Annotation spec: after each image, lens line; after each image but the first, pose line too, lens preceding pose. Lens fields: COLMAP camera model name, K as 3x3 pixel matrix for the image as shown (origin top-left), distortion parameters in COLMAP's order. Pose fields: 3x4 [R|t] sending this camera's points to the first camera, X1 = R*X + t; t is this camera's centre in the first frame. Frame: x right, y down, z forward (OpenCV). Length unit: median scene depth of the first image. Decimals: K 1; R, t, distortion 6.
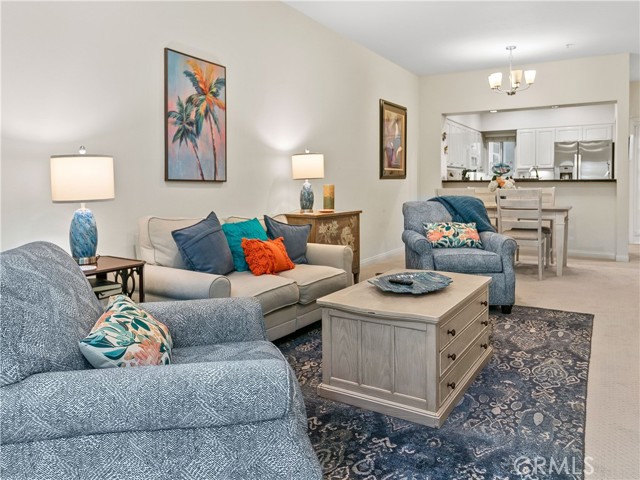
lens RADIAL K [[476.4, 0, 312.2], [0, 476.4, 194.1], [0, 0, 1]] dist [0.002175, -0.001035]
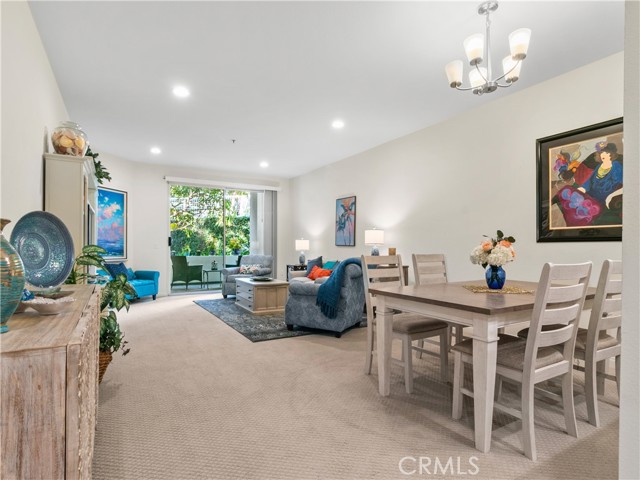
lens RADIAL K [[346.5, 0, 317.1], [0, 346.5, 248.6], [0, 0, 1]] dist [-0.000884, 0.000658]
pose [[-0.454739, 0.010198, -0.890566, 1.437585], [-0.018239, 0.999618, 0.020760, -0.045478], [0.890438, 0.025683, -0.454379, 1.651320]]
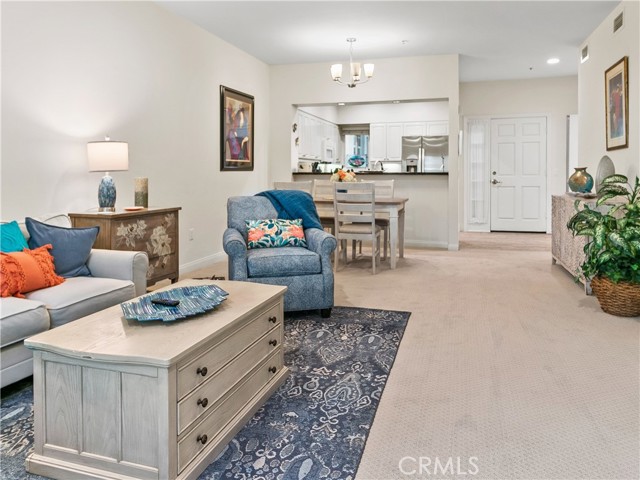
lens RADIAL K [[467.0, 0, 317.2], [0, 467.0, 182.5], [0, 0, 1]] dist [0.000455, -0.001203]
pose [[0.967591, -0.001155, 0.252519, 0.167164], [0.002216, 0.999990, -0.003915, -0.009548], [-0.252512, 0.004348, 0.967584, 0.124809]]
